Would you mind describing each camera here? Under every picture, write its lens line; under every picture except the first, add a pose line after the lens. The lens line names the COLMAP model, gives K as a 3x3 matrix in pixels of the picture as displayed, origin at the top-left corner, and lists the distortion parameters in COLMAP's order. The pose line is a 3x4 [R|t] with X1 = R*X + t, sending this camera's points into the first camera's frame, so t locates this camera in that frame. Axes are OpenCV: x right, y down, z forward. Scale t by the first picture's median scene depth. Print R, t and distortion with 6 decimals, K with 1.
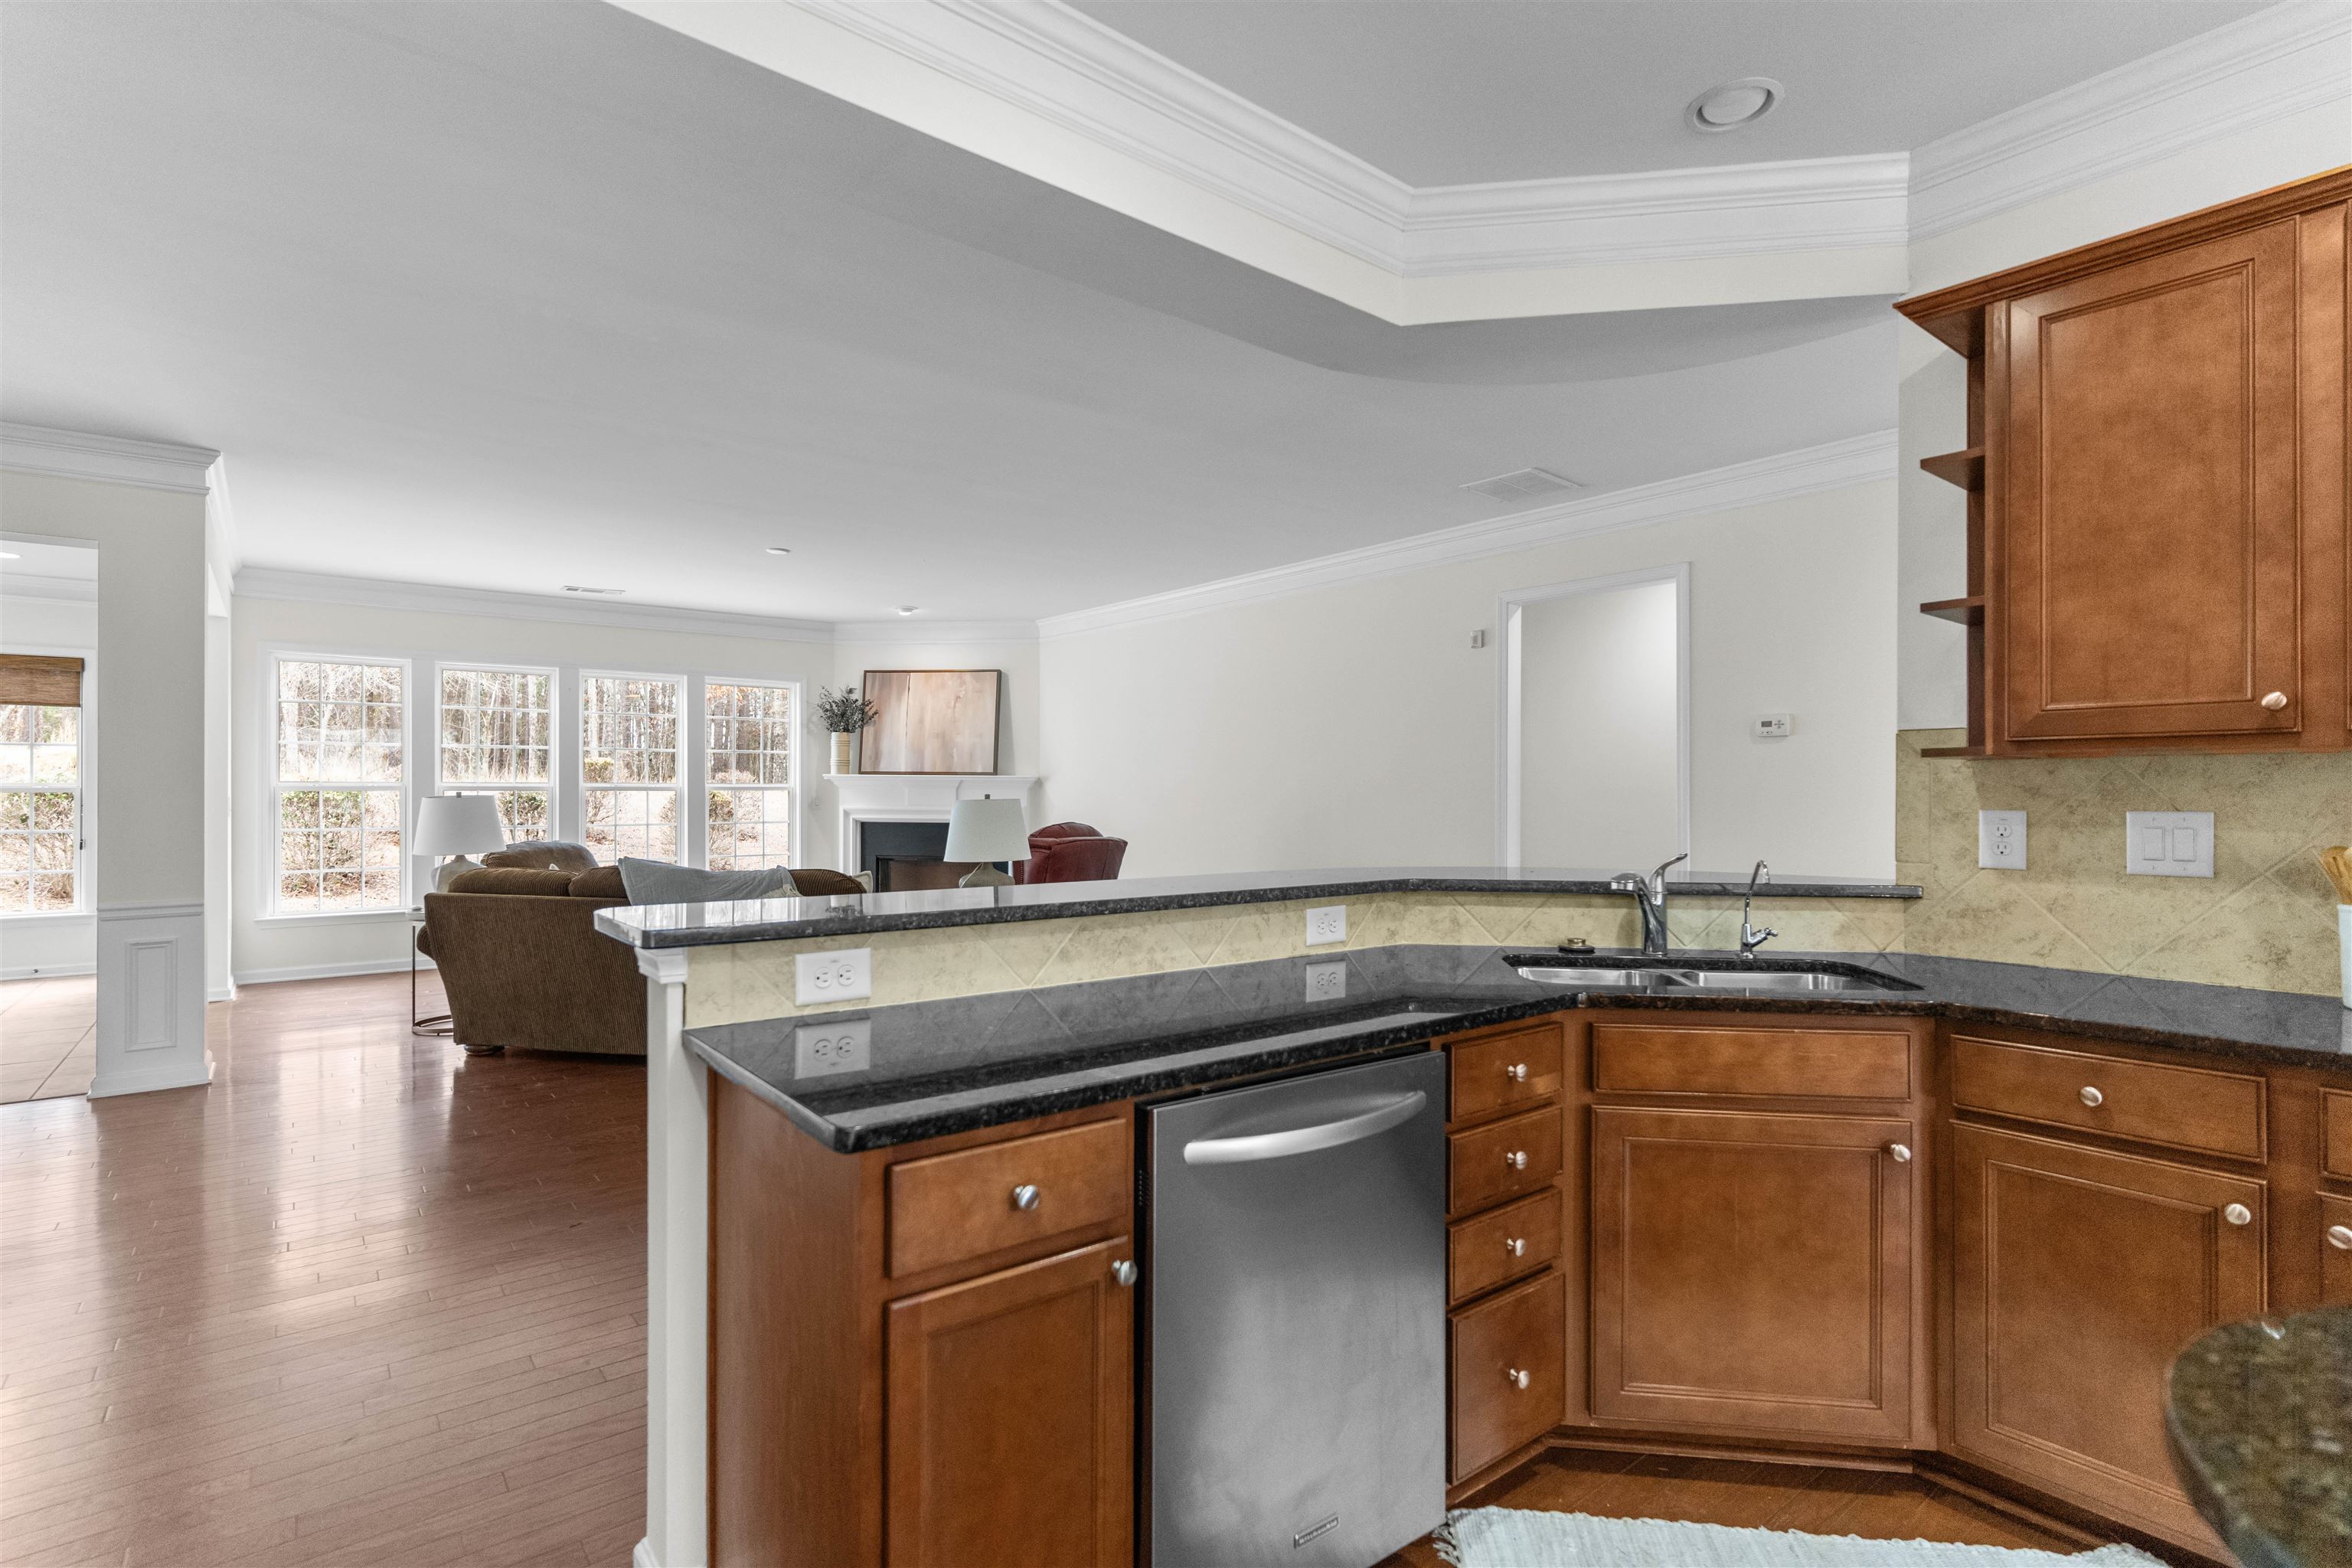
lens RADIAL K [[1116.9, 0, 1176.0], [0, 1116.9, 784.0], [0, 0, 1]] dist [-0.004668, -0.000936]
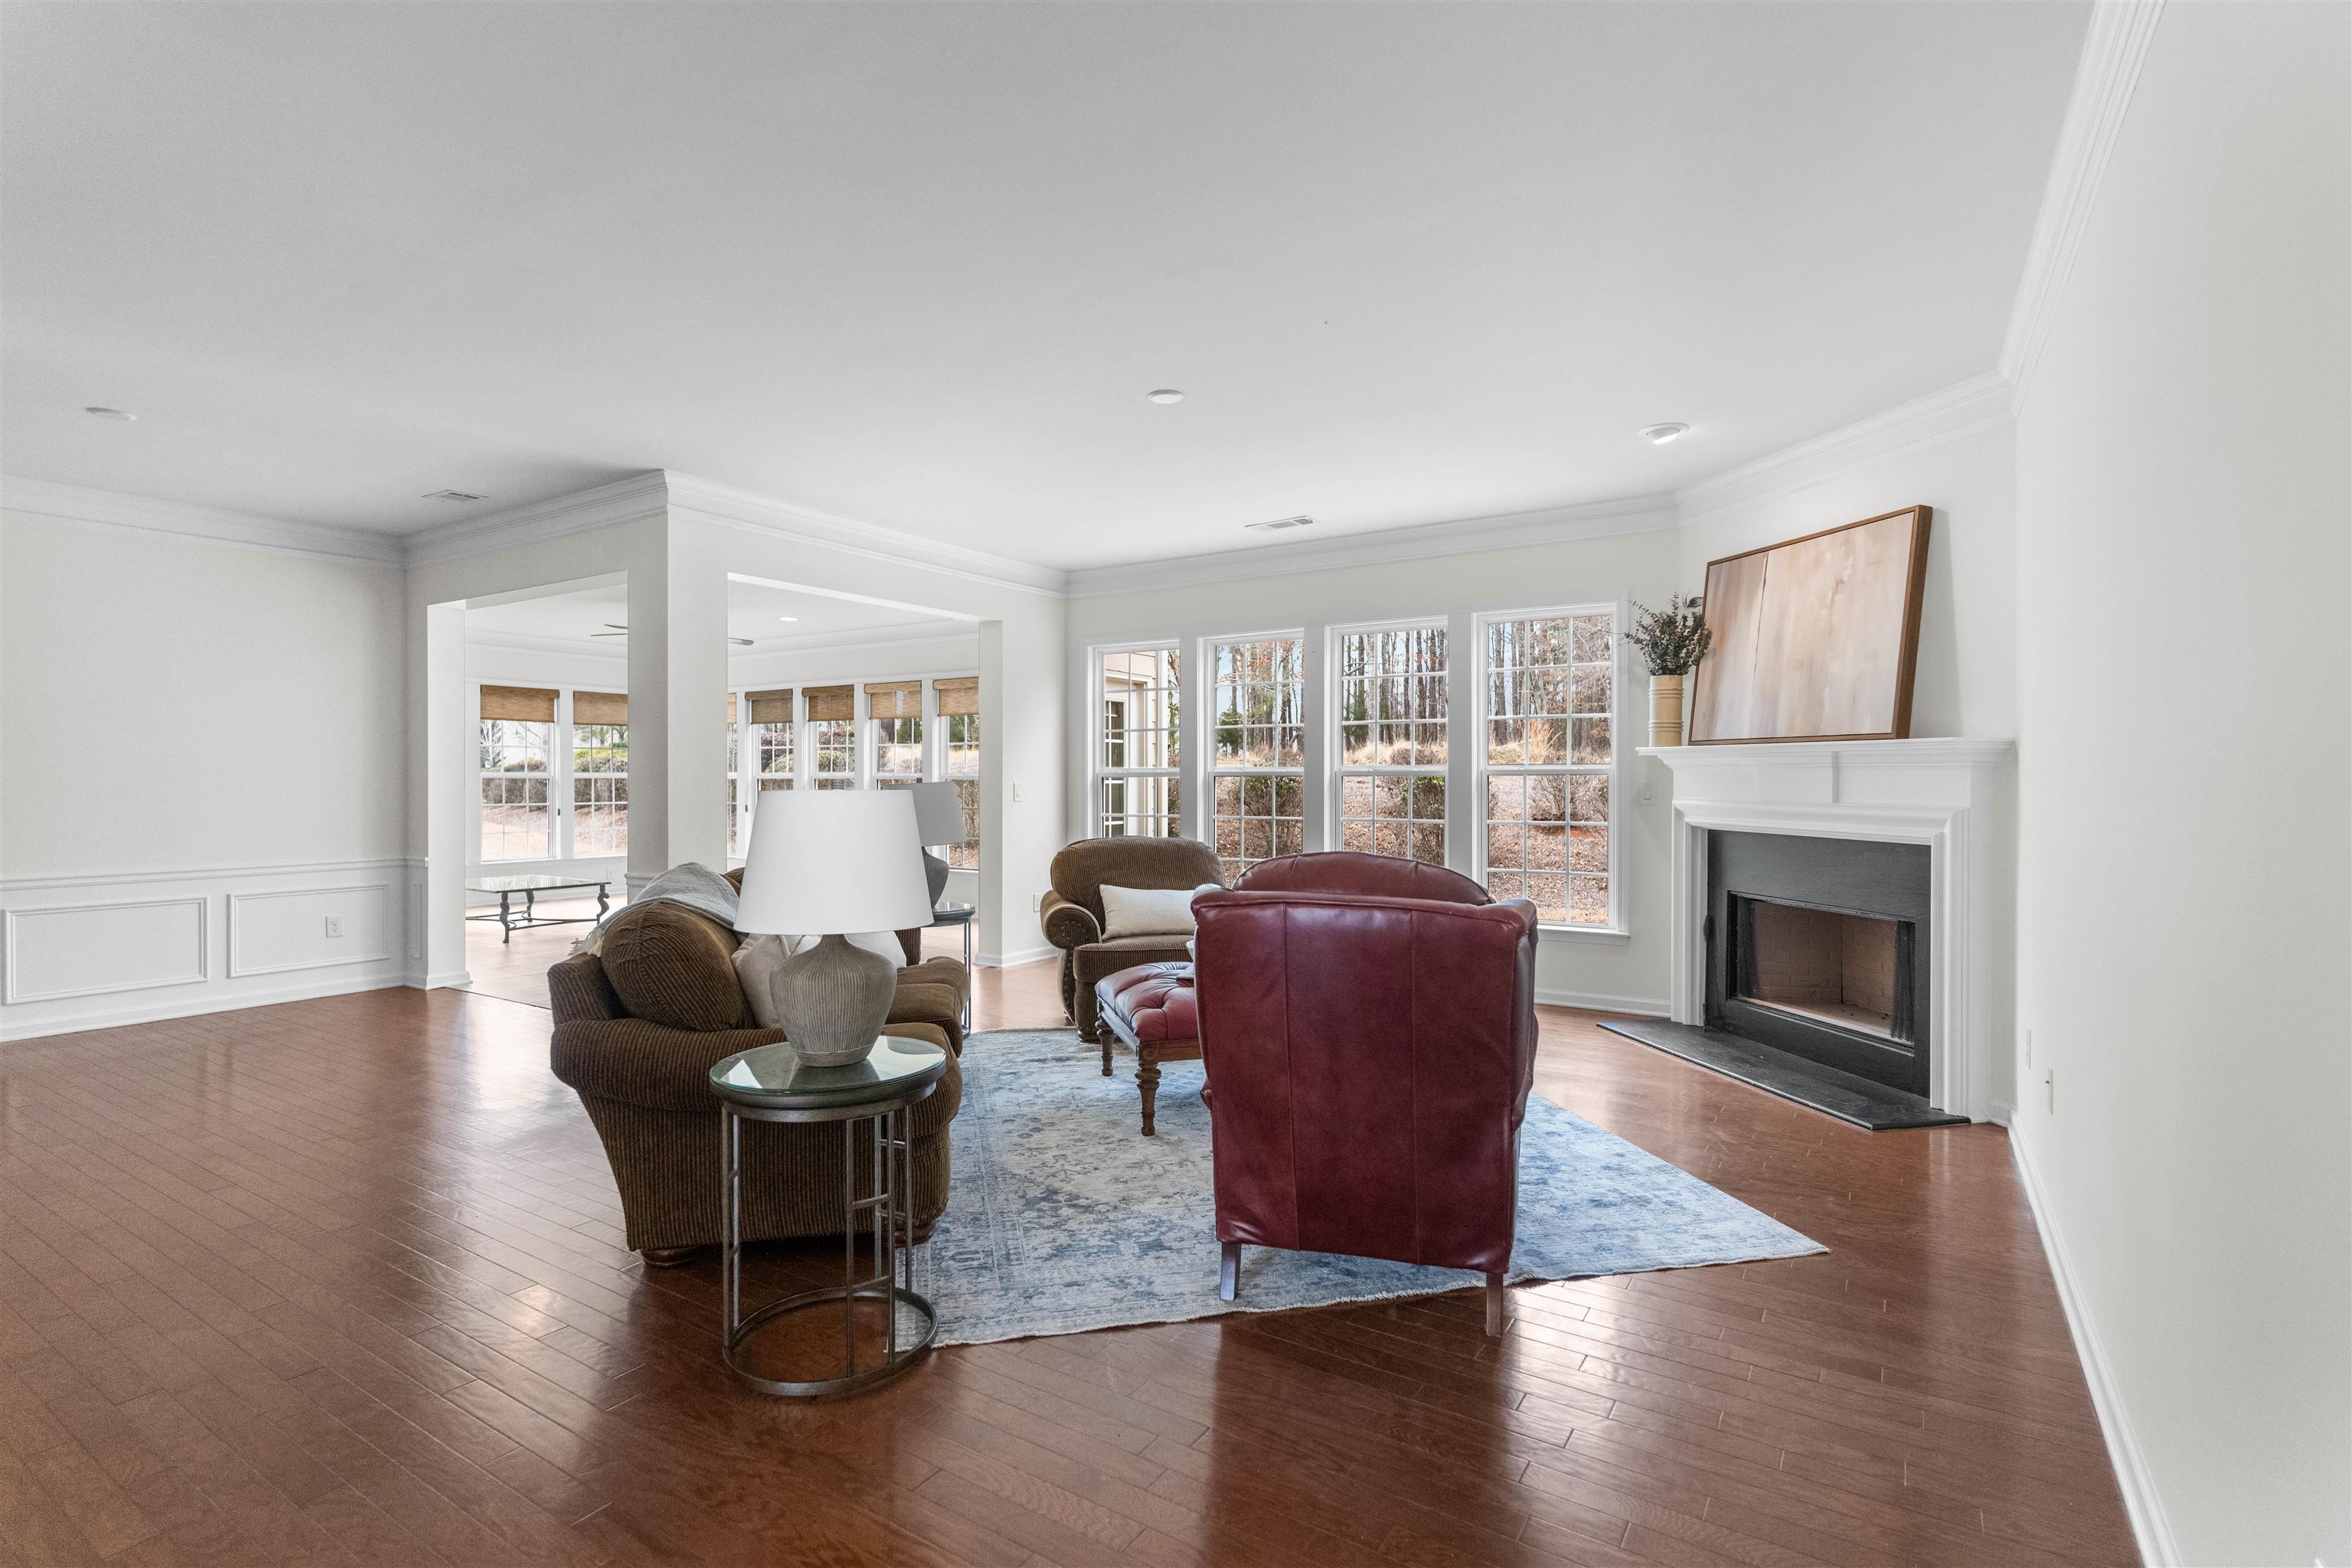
lens RADIAL K [[1119.3, 0, 1169.7], [0, 1119.3, 785.7], [0, 0, 1]] dist [0.000520, 0.000652]
pose [[0.319730, 0.003969, -0.947500, 0.305717], [0.007036, 0.999954, 0.006563, 0.010646], [0.947483, -0.008765, 0.319687, 0.985705]]
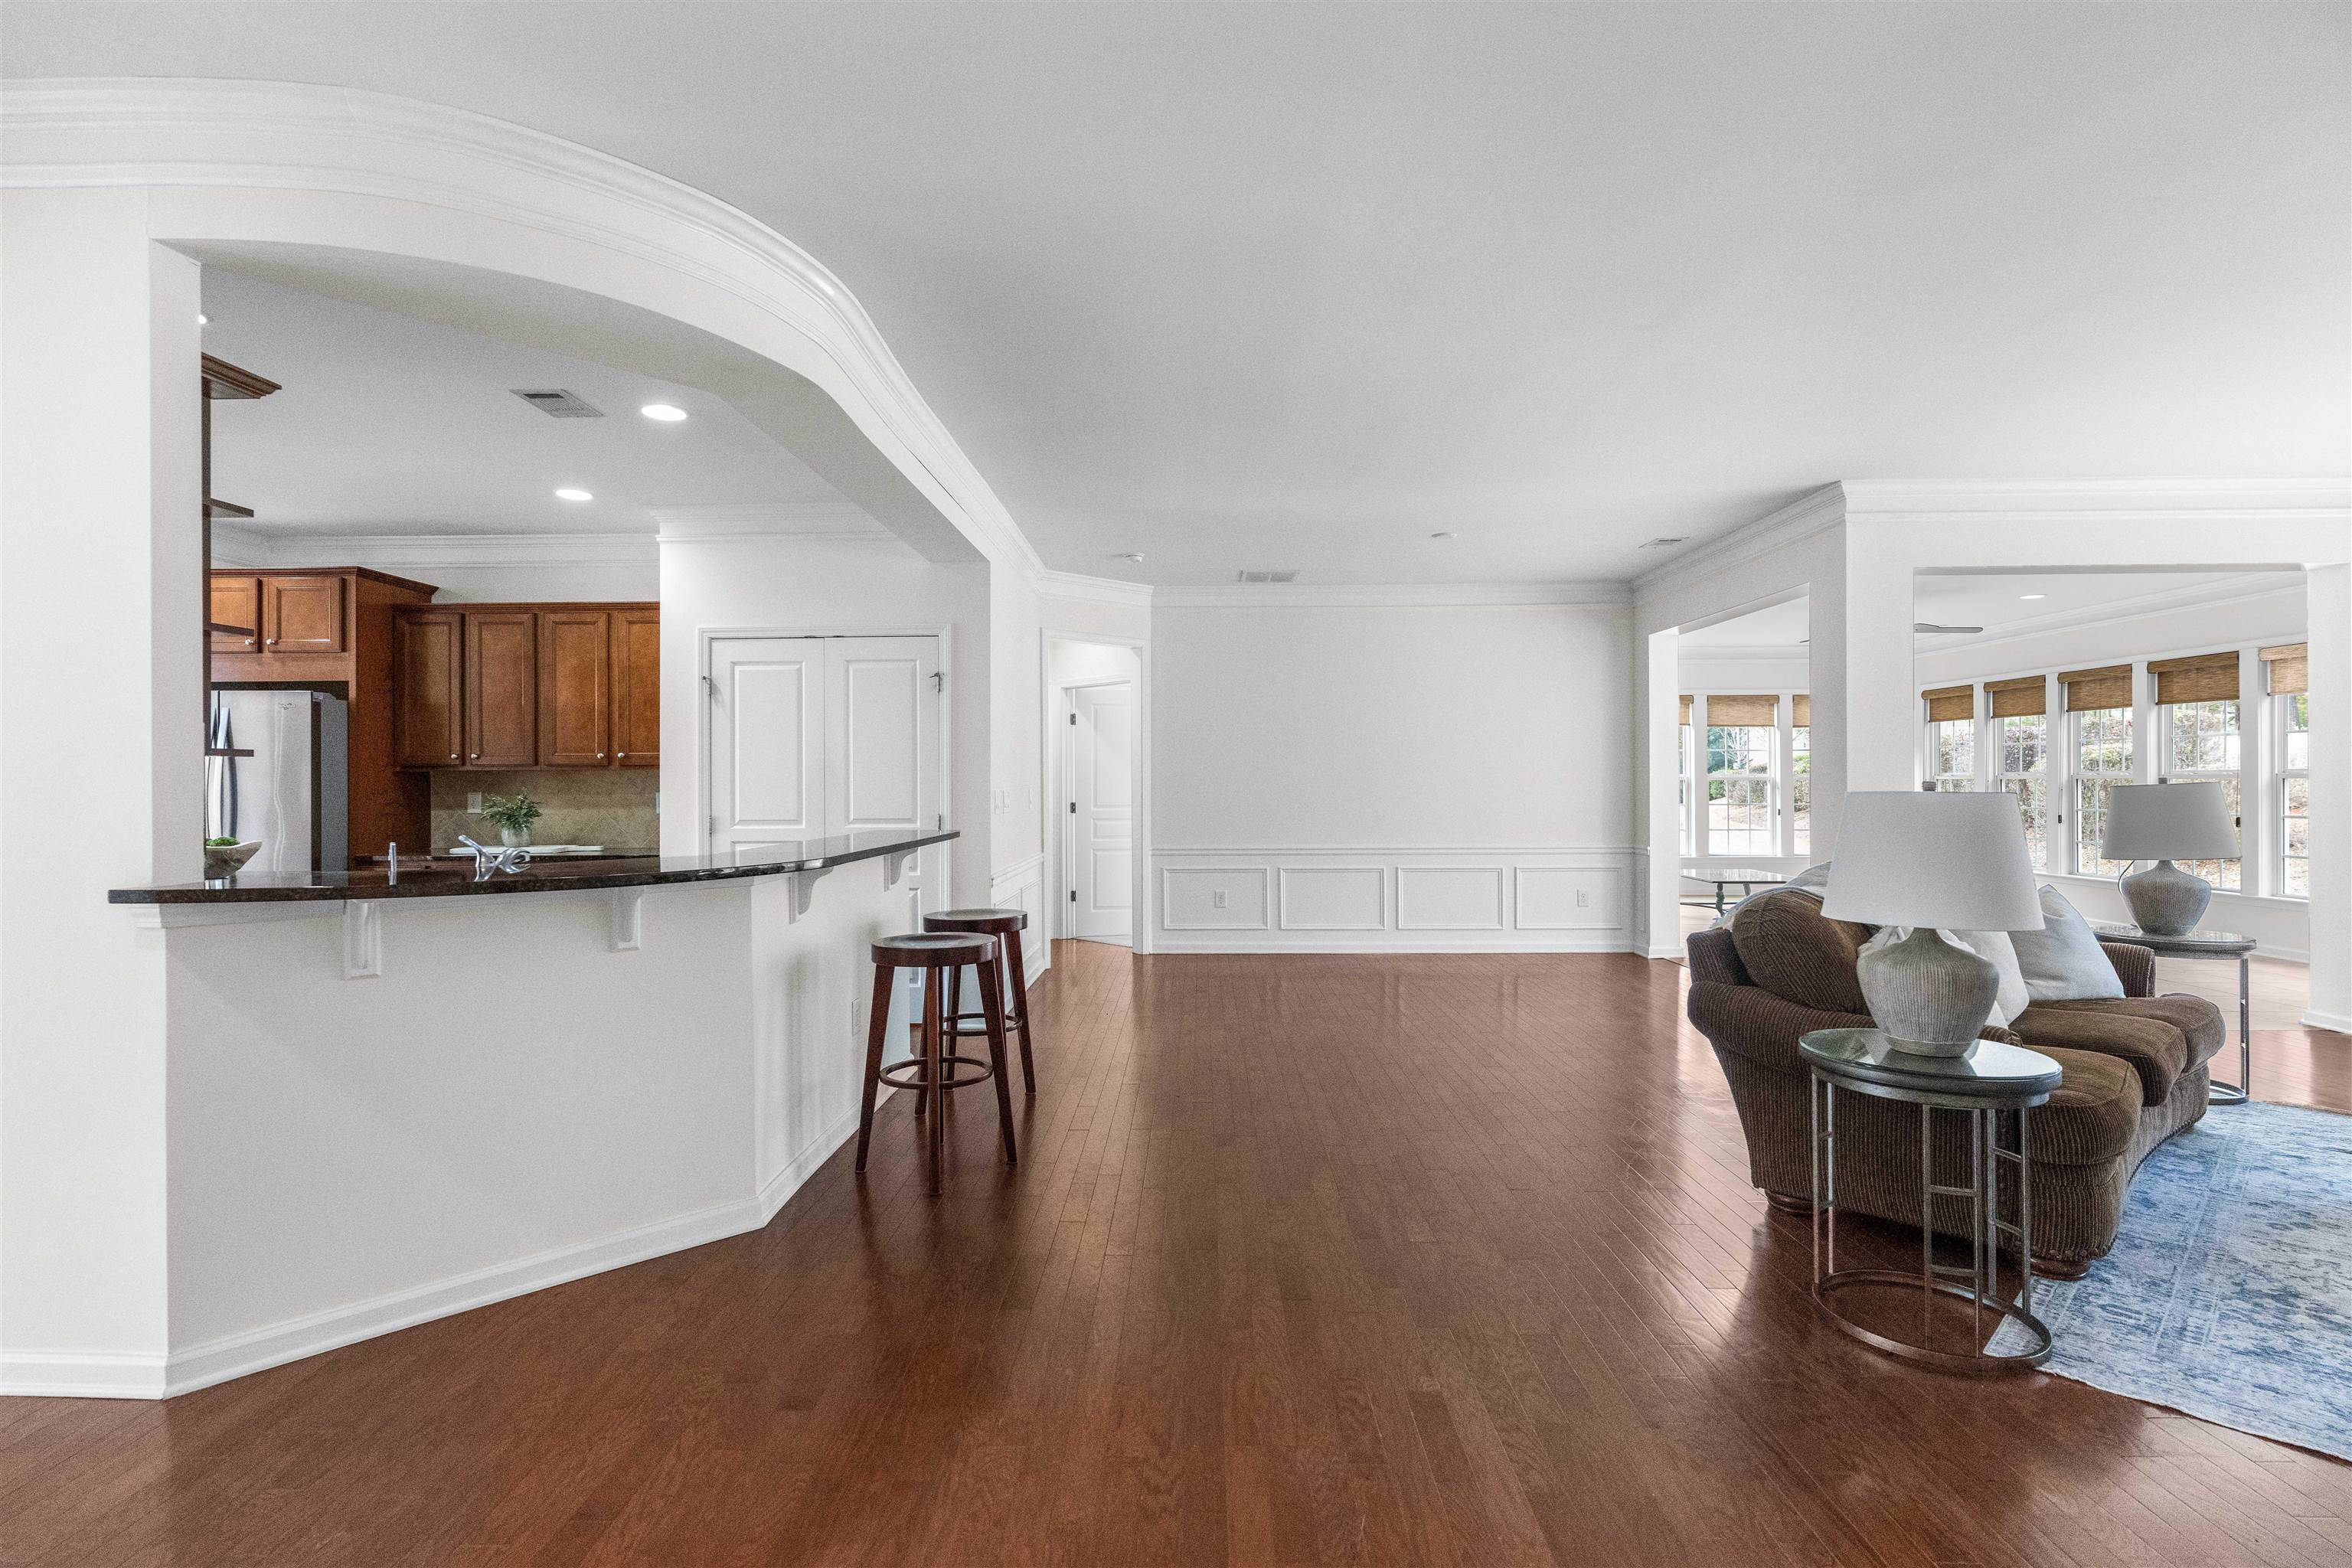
lens RADIAL K [[1112.6, 0, 1165.3], [0, 1112.6, 775.8], [0, 0, 1]] dist [0.000955, -0.000153]
pose [[-0.643458, -0.003452, -0.765474, 0.398003], [0.008489, 0.999896, -0.011645, 0.010586], [0.765434, -0.013991, -0.643362, 1.057898]]
